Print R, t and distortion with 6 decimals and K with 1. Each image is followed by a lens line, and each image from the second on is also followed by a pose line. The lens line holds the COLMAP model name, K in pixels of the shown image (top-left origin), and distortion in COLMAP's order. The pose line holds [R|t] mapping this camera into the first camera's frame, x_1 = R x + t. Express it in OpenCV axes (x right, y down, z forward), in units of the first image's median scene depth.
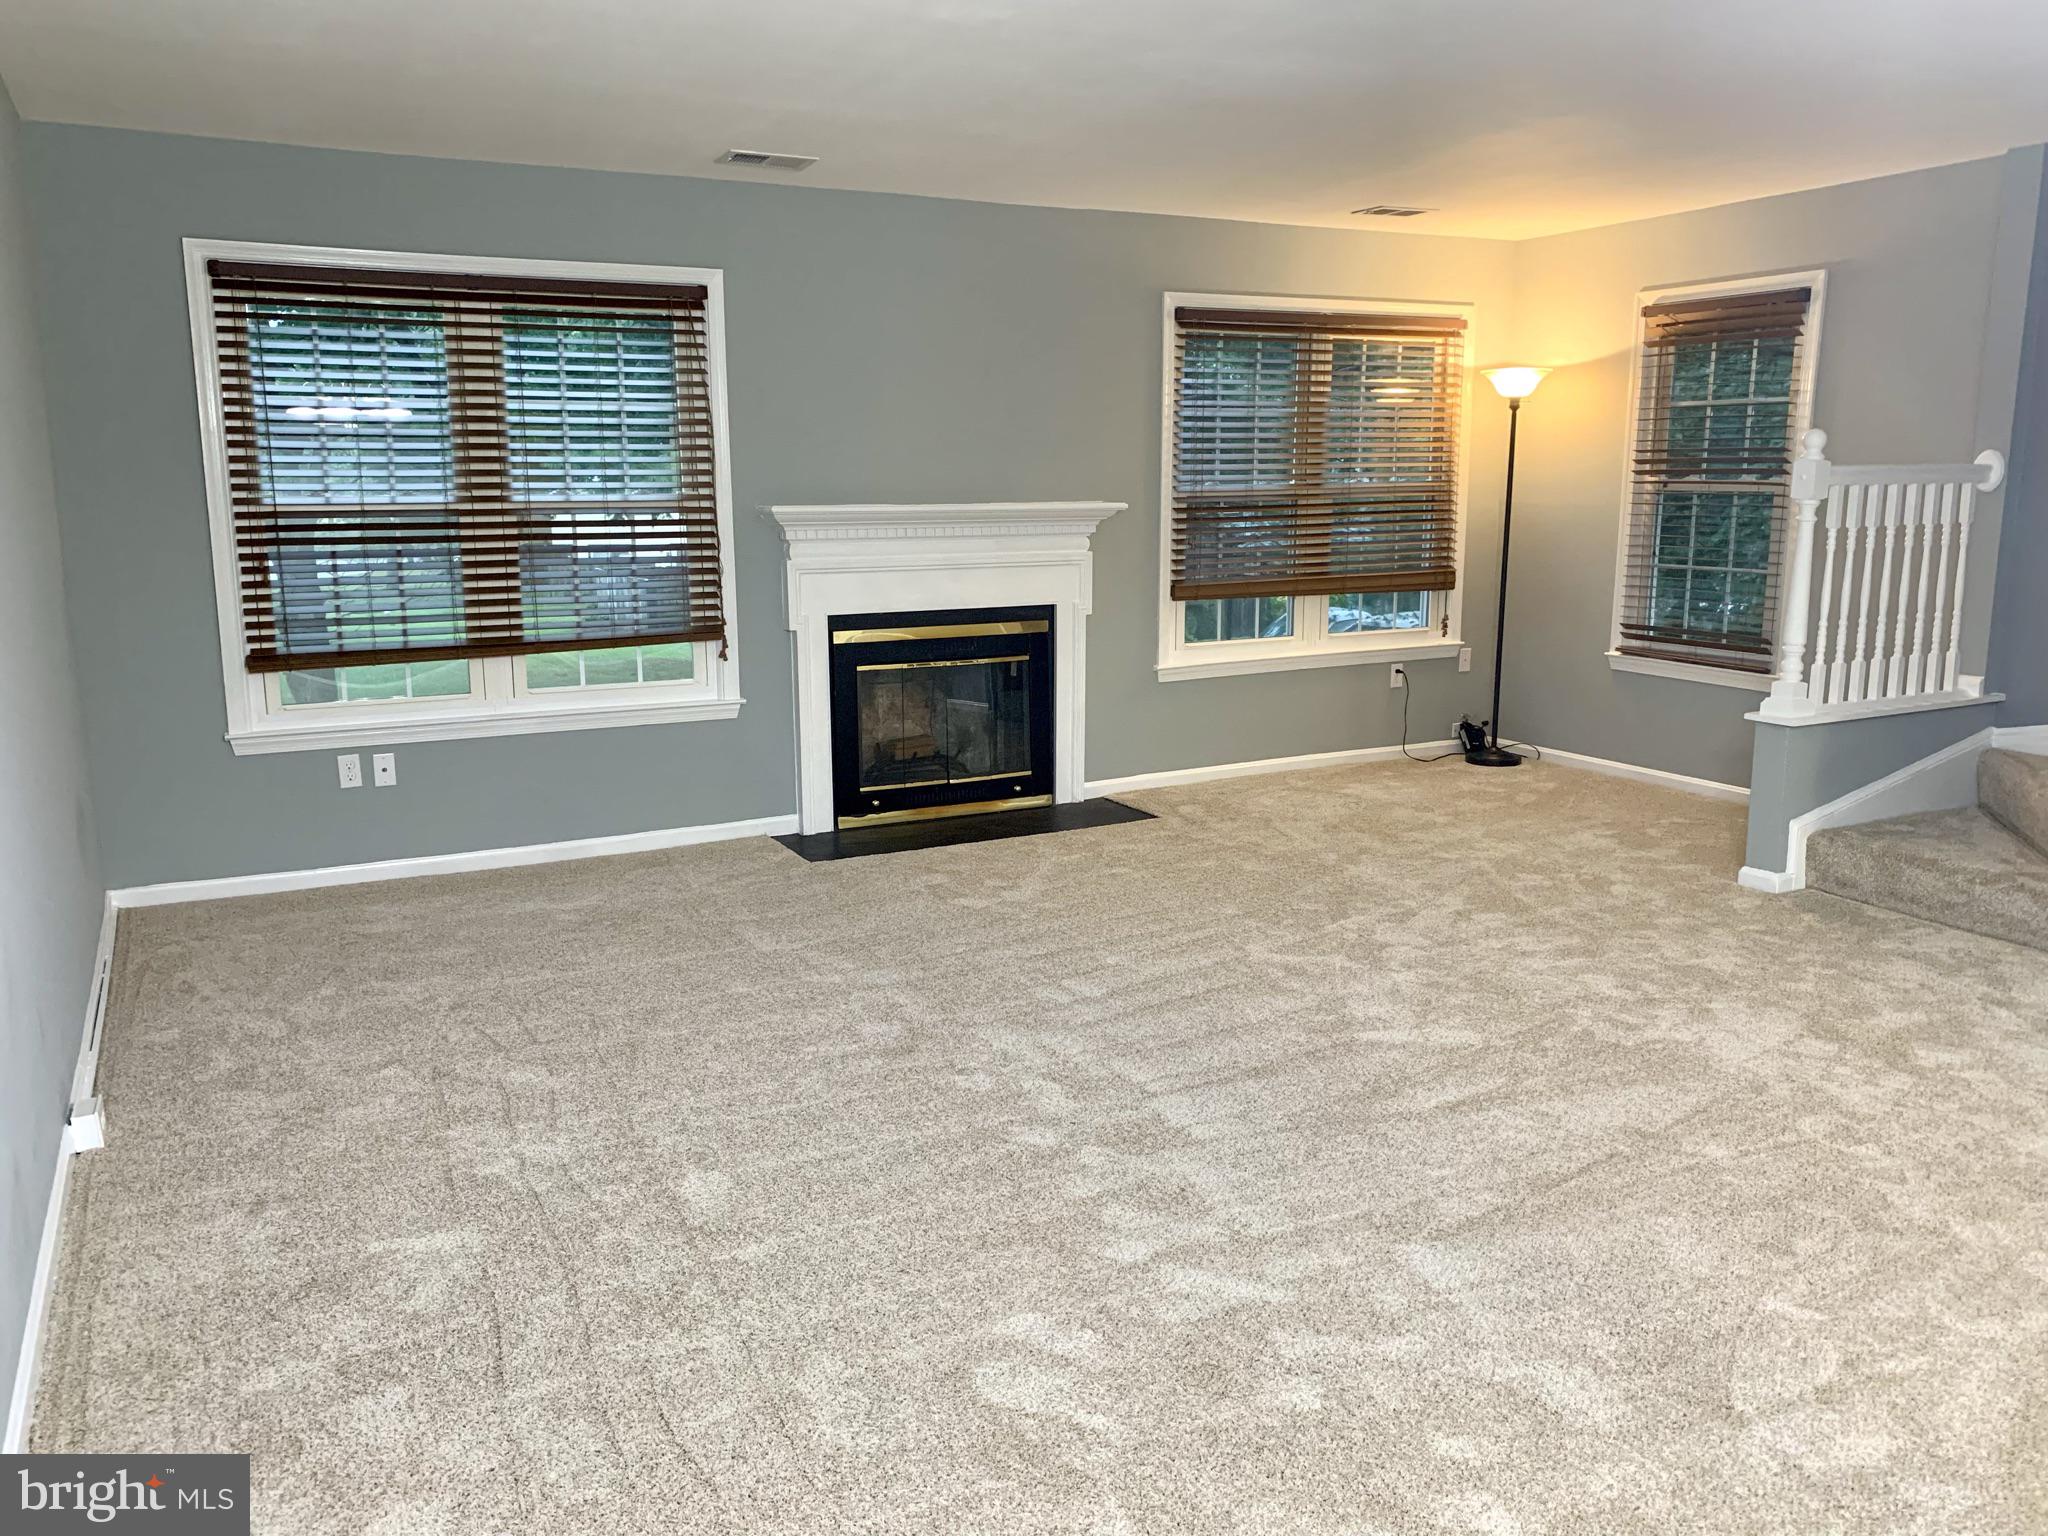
lens RADIAL K [[1561.7, 0, 1024.0], [0, 1561.7, 768.0], [0, 0, 1]] dist [0.024929, -0.029253]
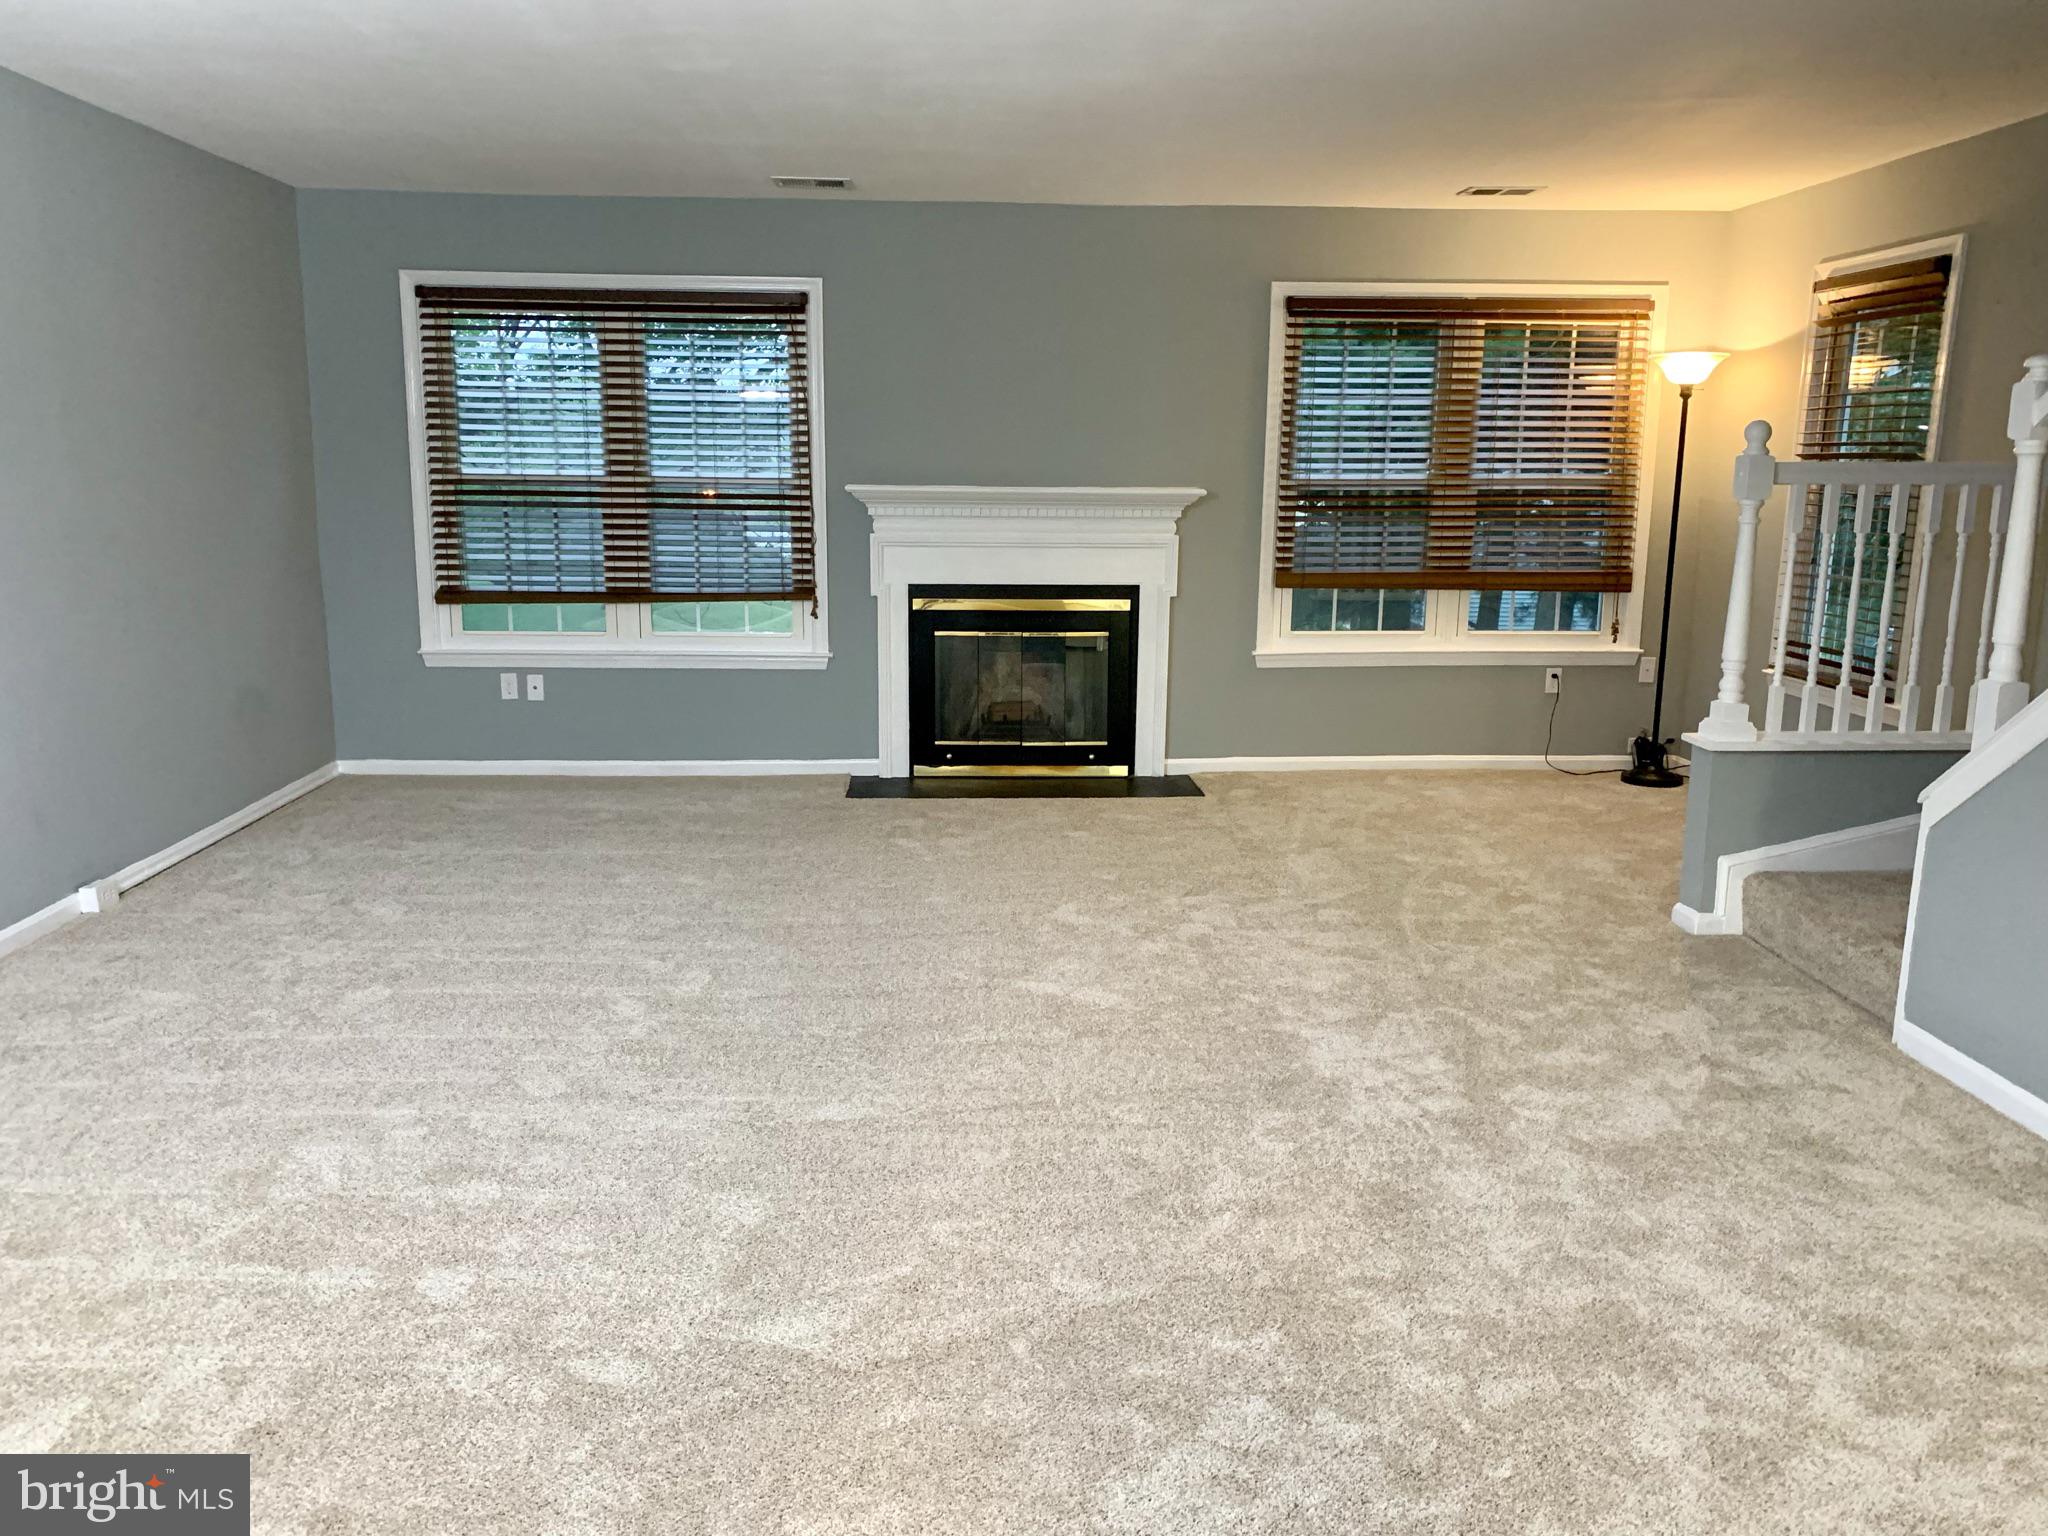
lens RADIAL K [[1561.7, 0, 1024.0], [0, 1561.7, 768.0], [0, 0, 1]] dist [0.024929, -0.029253]
pose [[0.909149, 0.094512, -0.405606, 0.443940], [-0.091348, 0.995447, 0.027201, -0.004494], [0.406330, 0.012321, 0.913643, 0.013536]]
